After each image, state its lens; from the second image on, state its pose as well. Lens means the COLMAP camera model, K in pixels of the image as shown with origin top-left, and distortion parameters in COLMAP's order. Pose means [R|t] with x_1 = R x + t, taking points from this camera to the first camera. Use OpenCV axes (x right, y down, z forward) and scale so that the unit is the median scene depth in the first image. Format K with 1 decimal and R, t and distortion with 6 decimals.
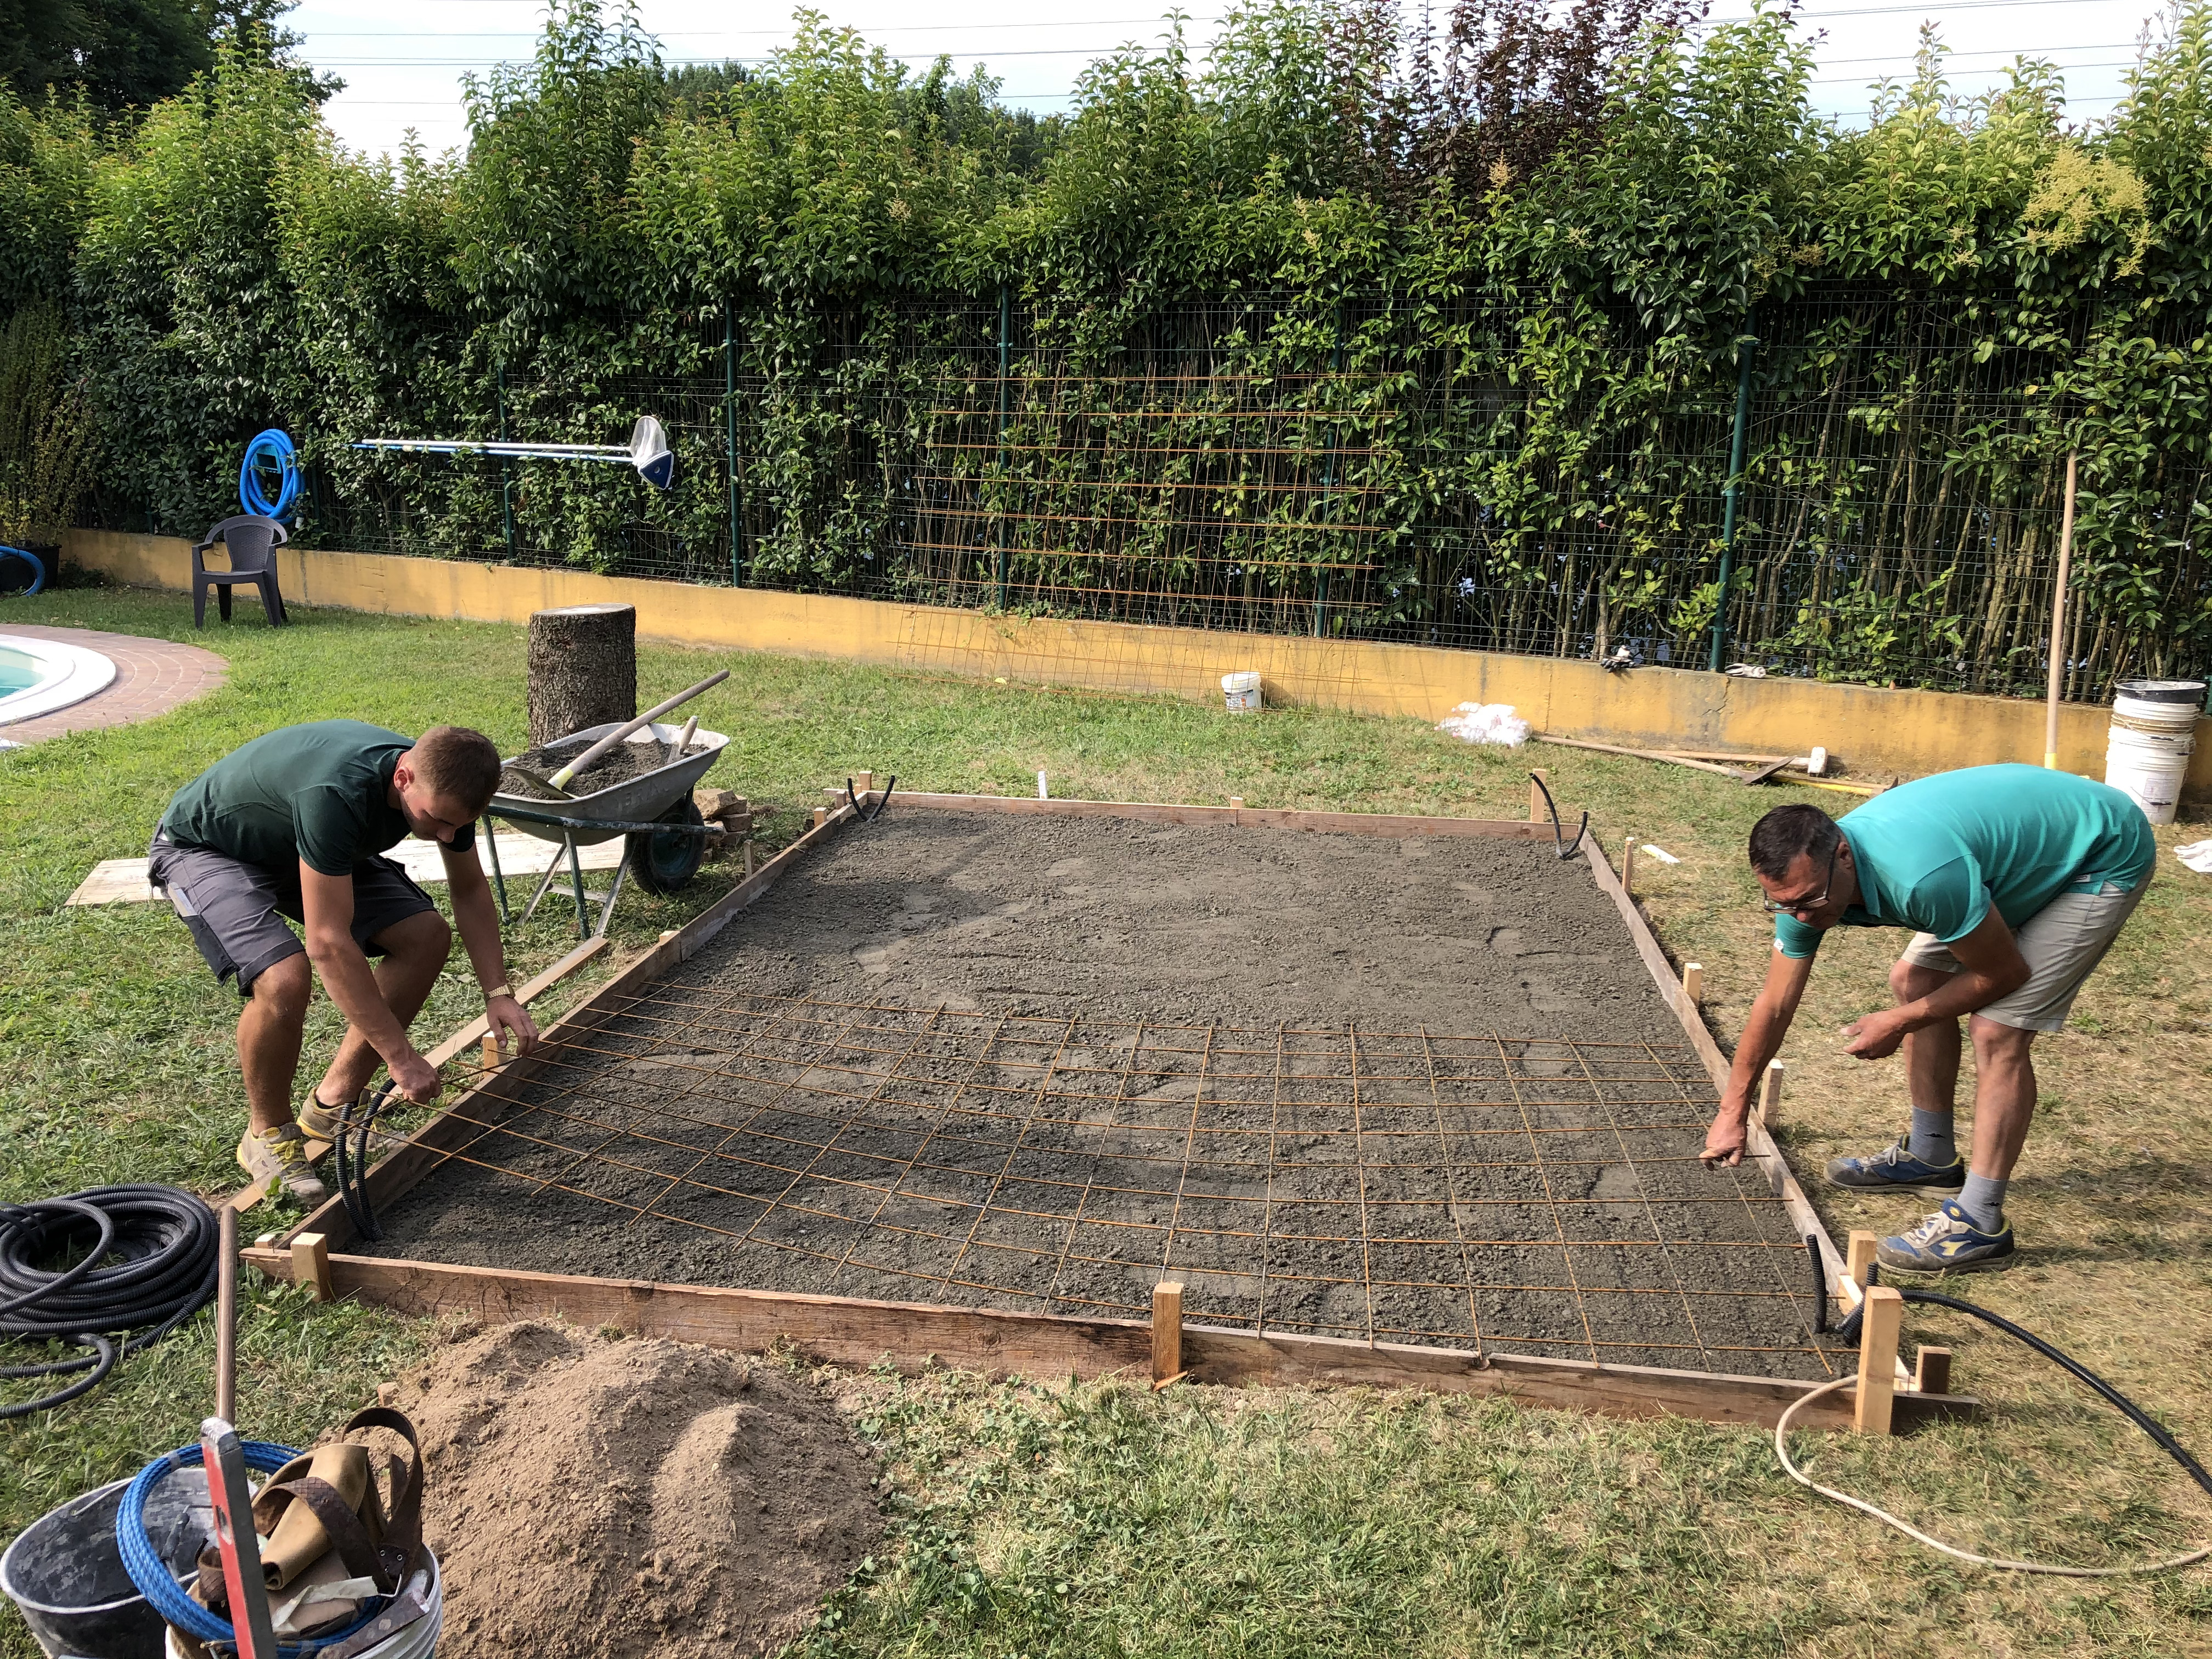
lens RADIAL K [[1777.1, 0, 1116.3], [0, 1777.1, 856.4], [0, 0, 1]] dist [0.002237, -0.008070]
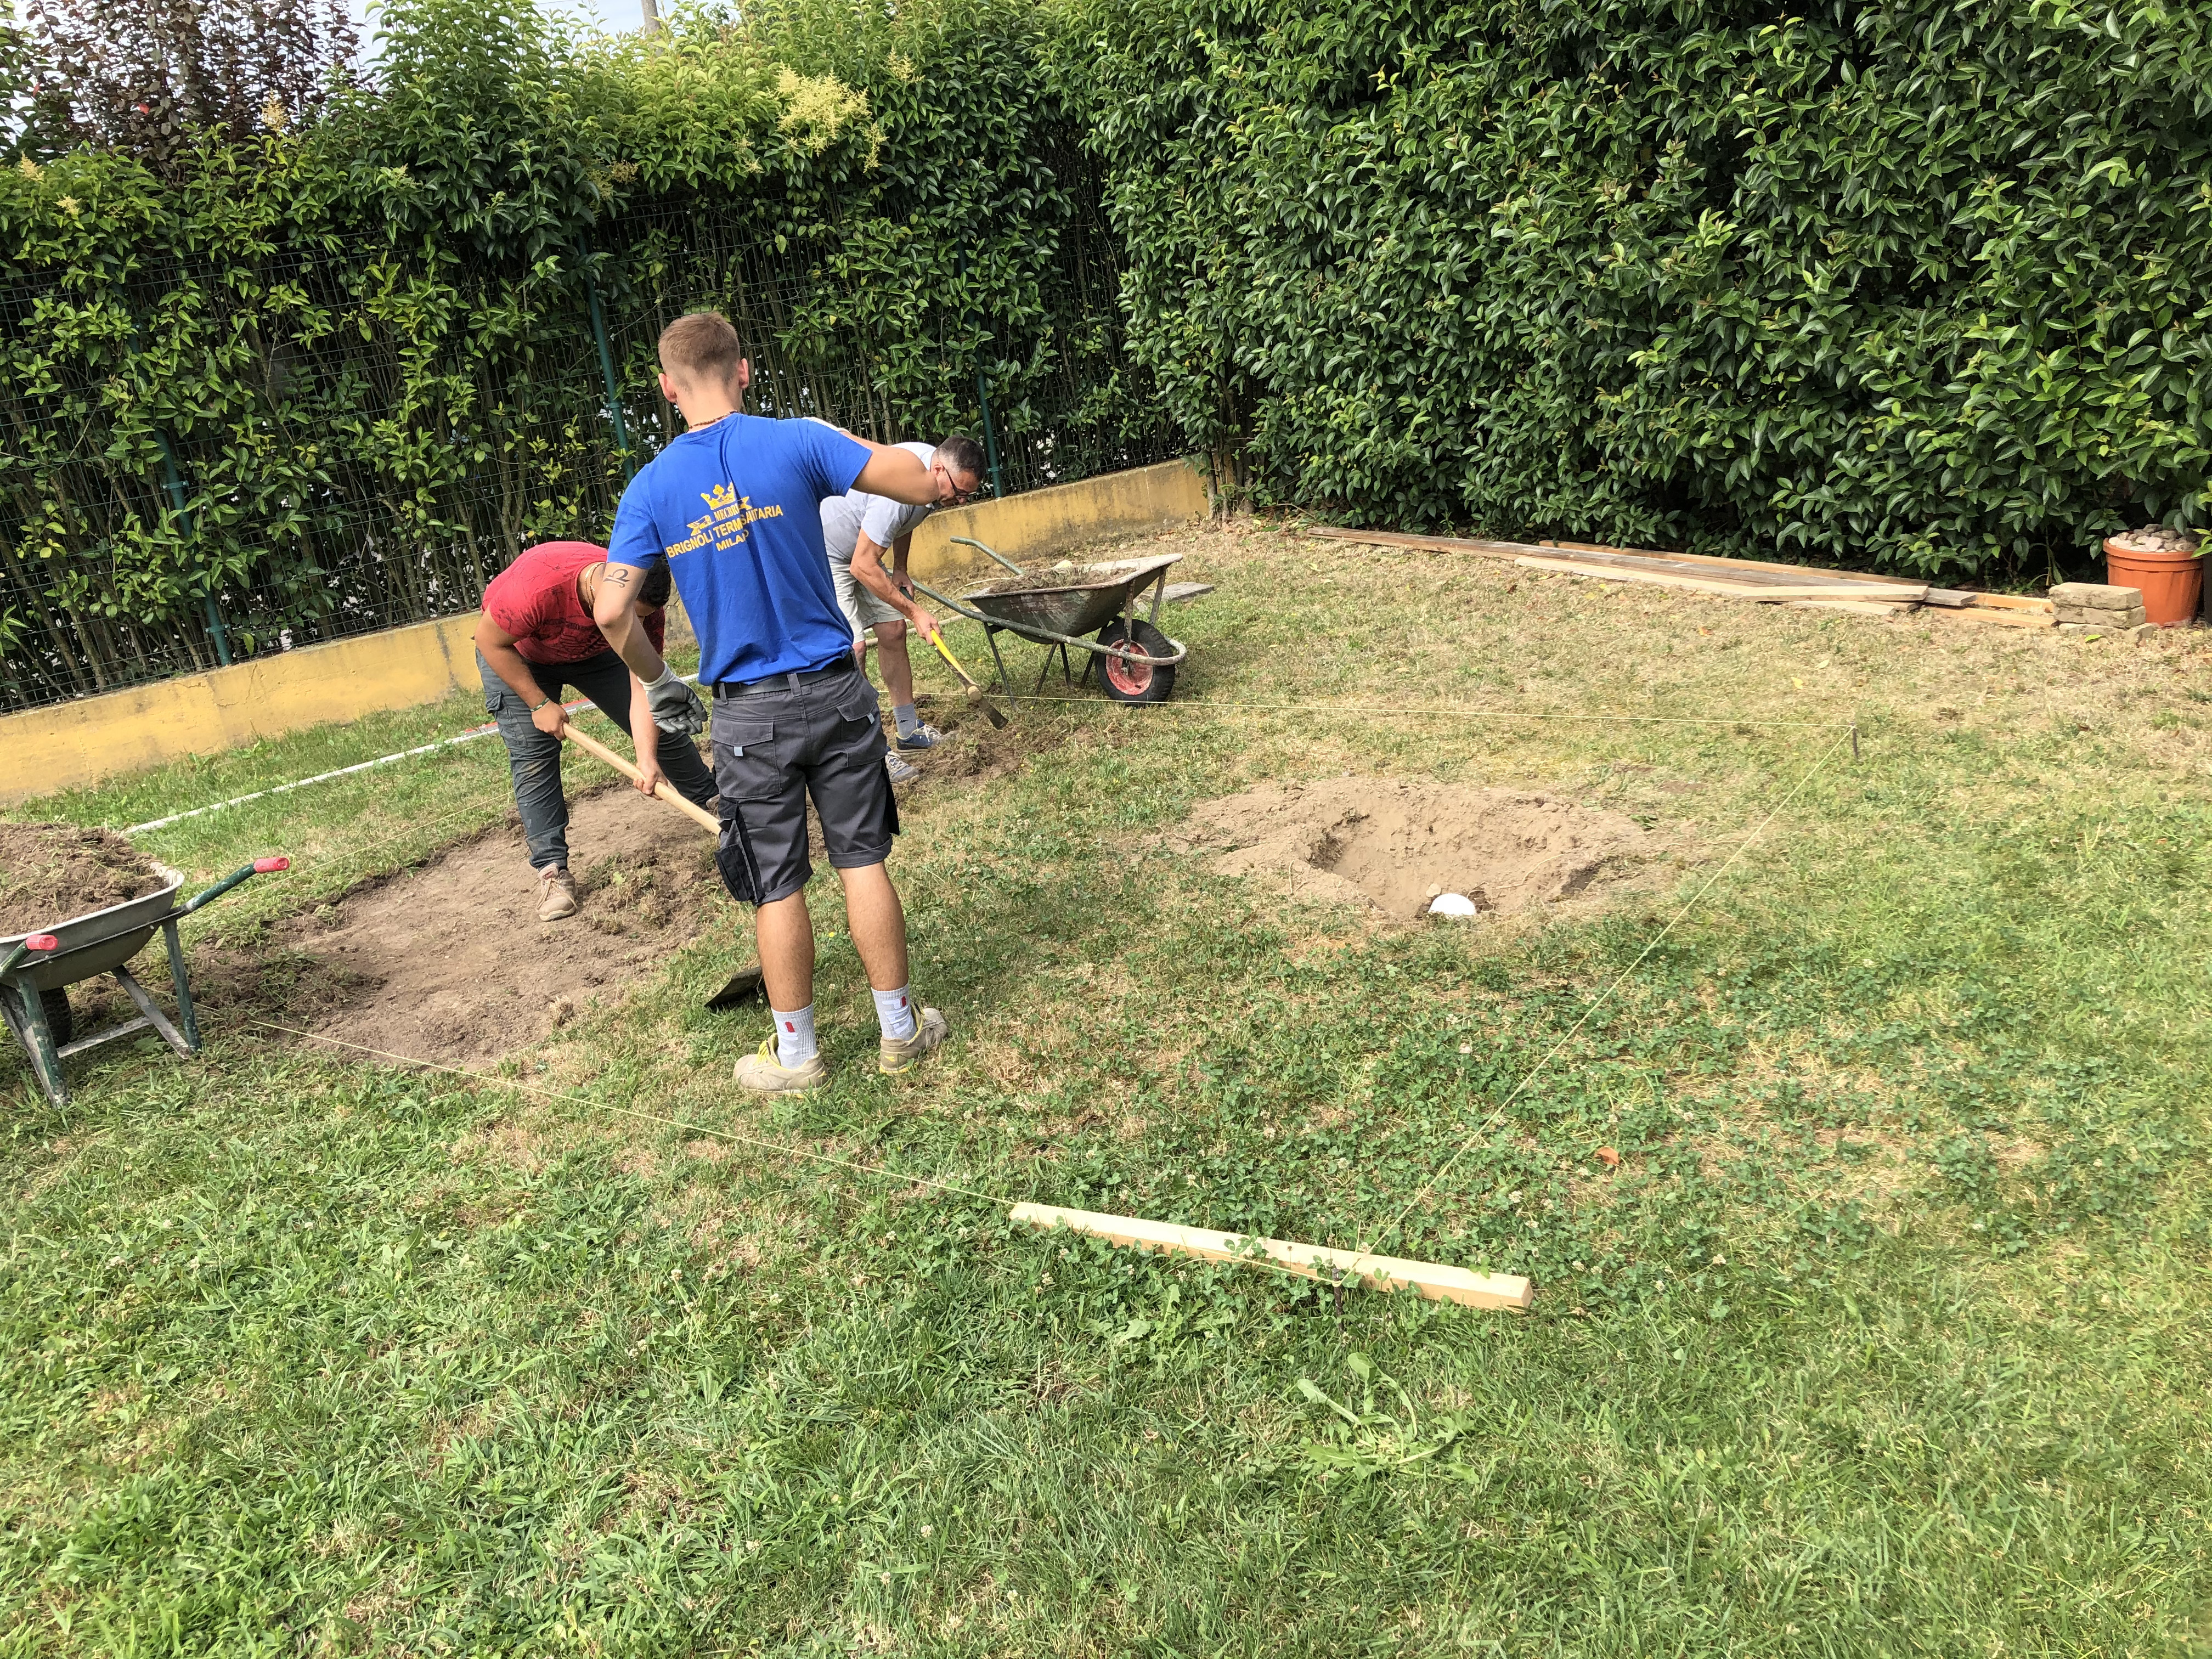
lens RADIAL K [[1814.3, 0, 1099.0], [0, 1814.3, 755.9], [0, 0, 1]] dist [0.023953, -0.006129]
pose [[0.501021, -0.323000, 0.802900, -0.400535], [0.362670, 0.920712, 0.144083, -0.059898], [-0.785779, 0.218999, 0.578439, 0.184541]]
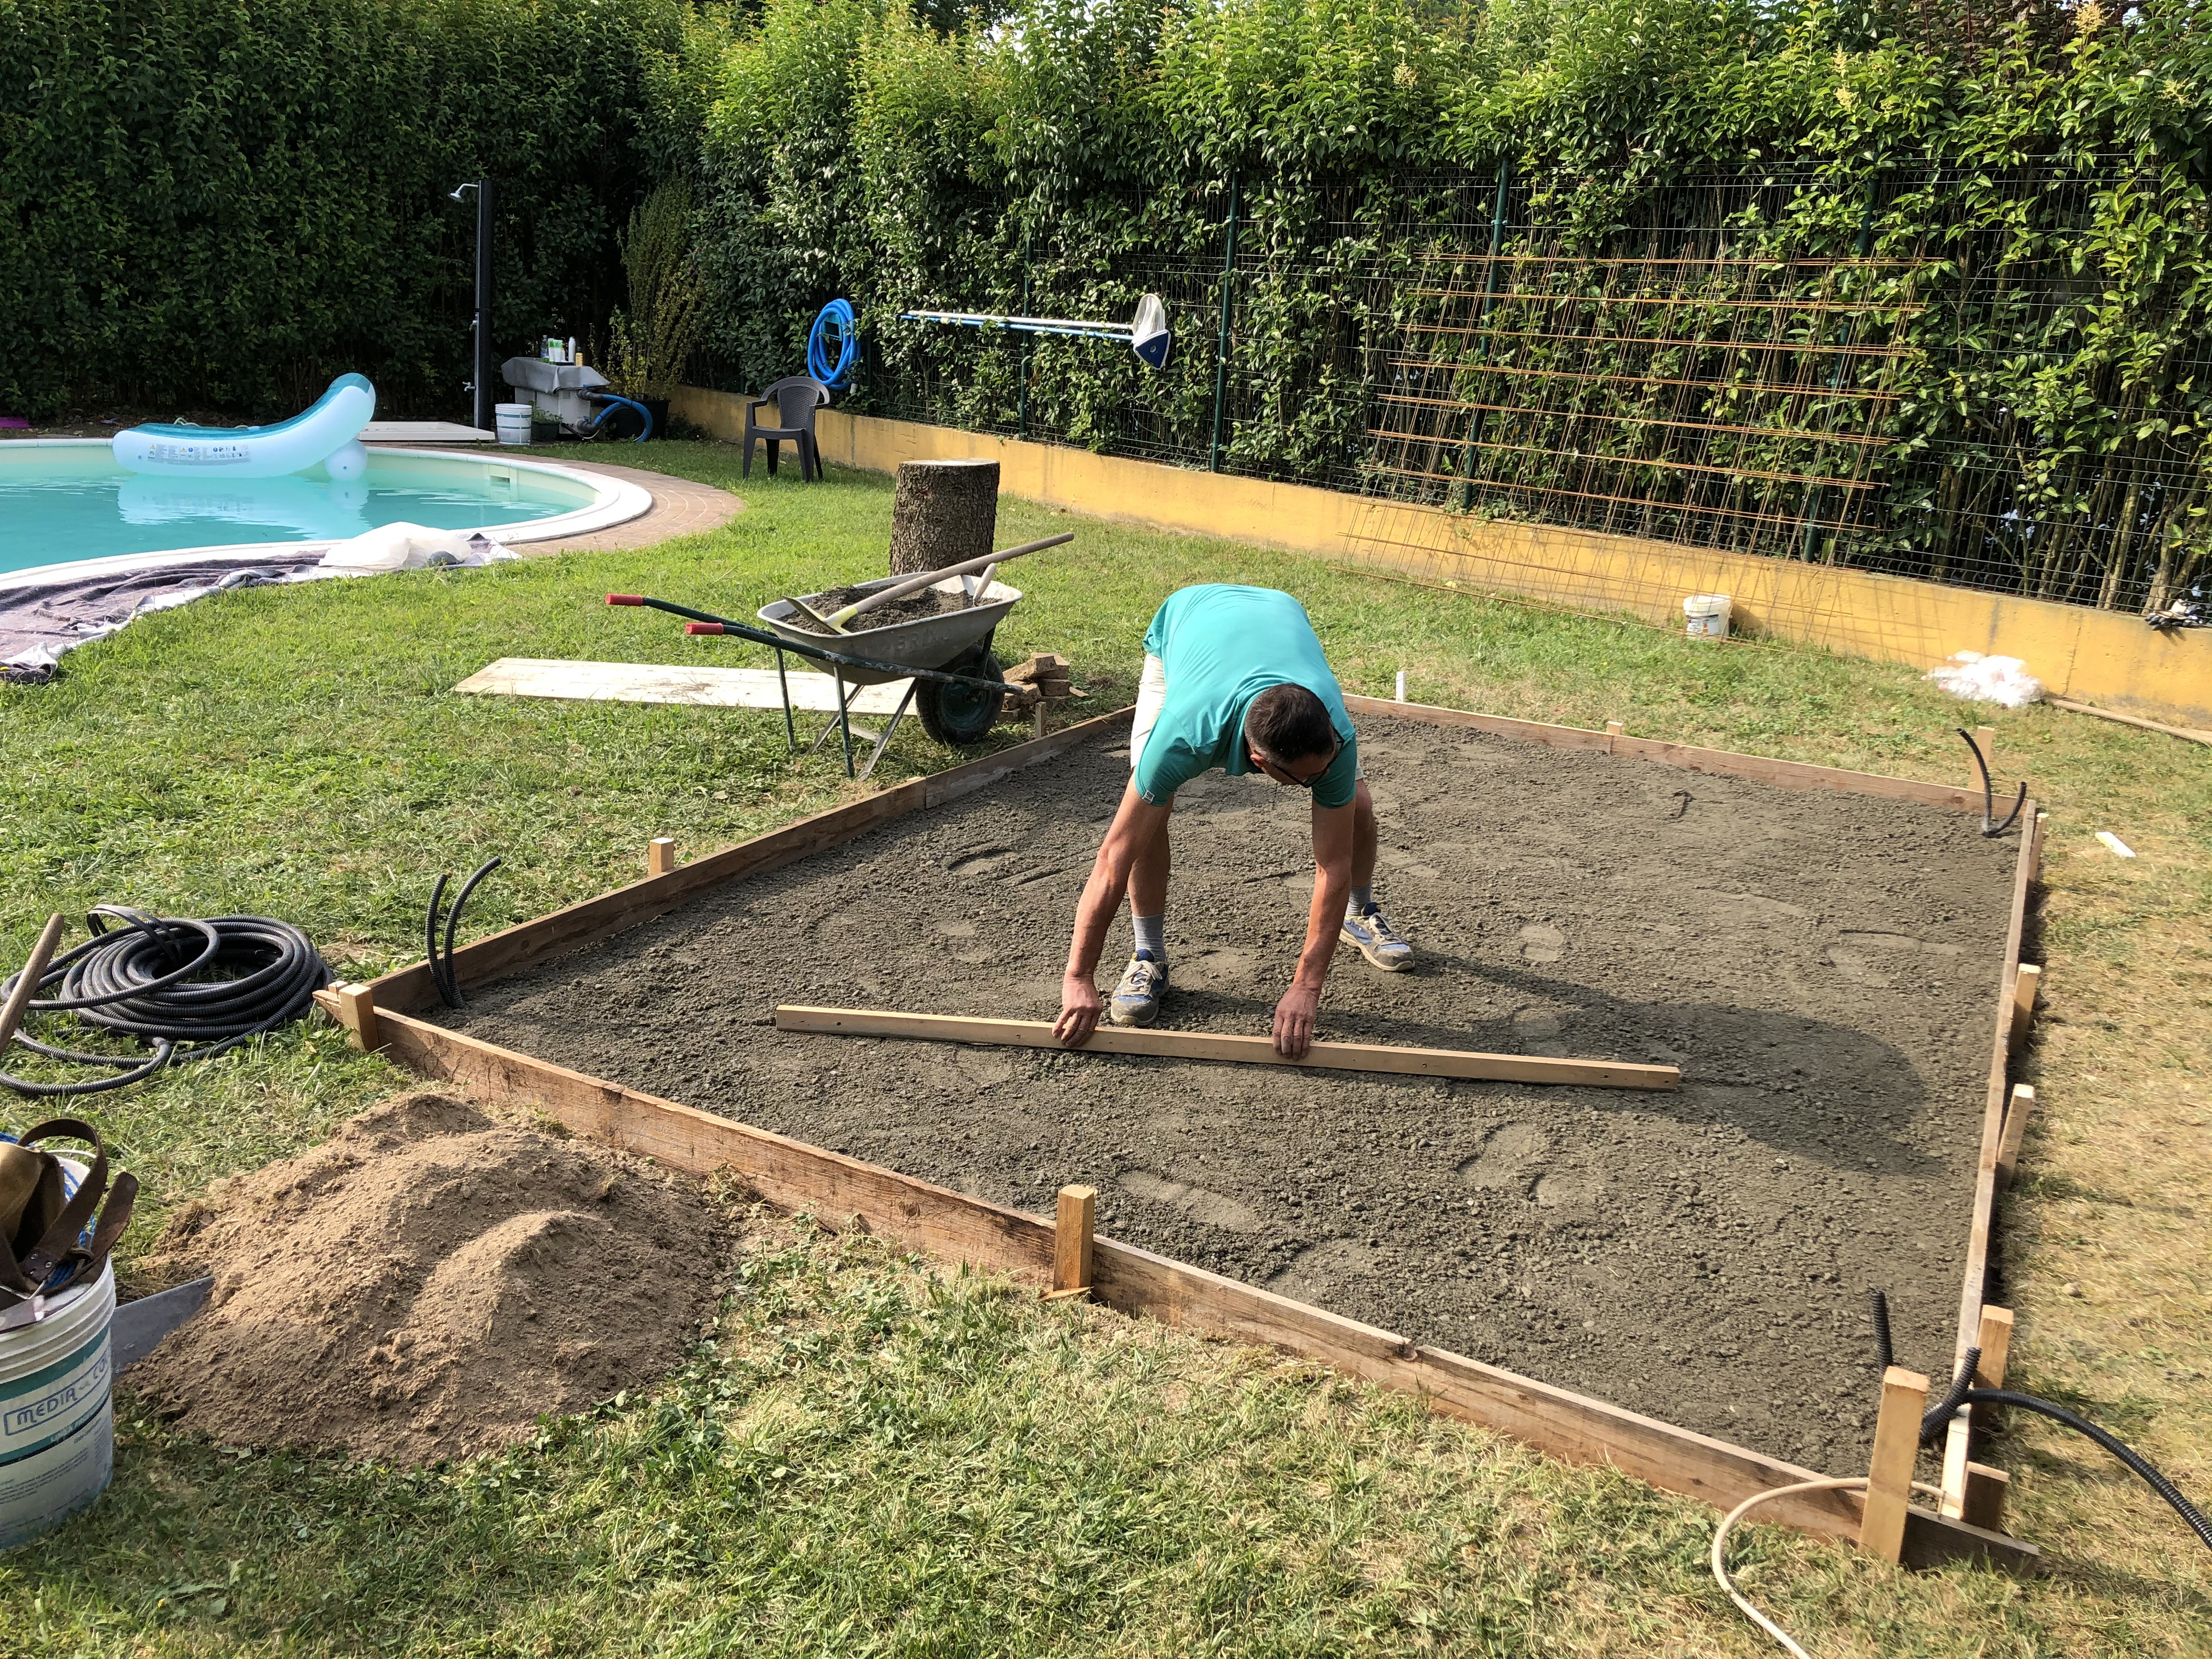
lens RADIAL K [[1787.9, 0, 1106.0], [0, 1787.9, 829.5], [0, 0, 1]] dist [0.016311, -0.017059]
pose [[0.934471, 0.129602, -0.331613, 0.105437], [-0.120087, 0.991547, 0.049120, 0.005439], [0.335177, -0.006079, 0.942136, 0.052319]]
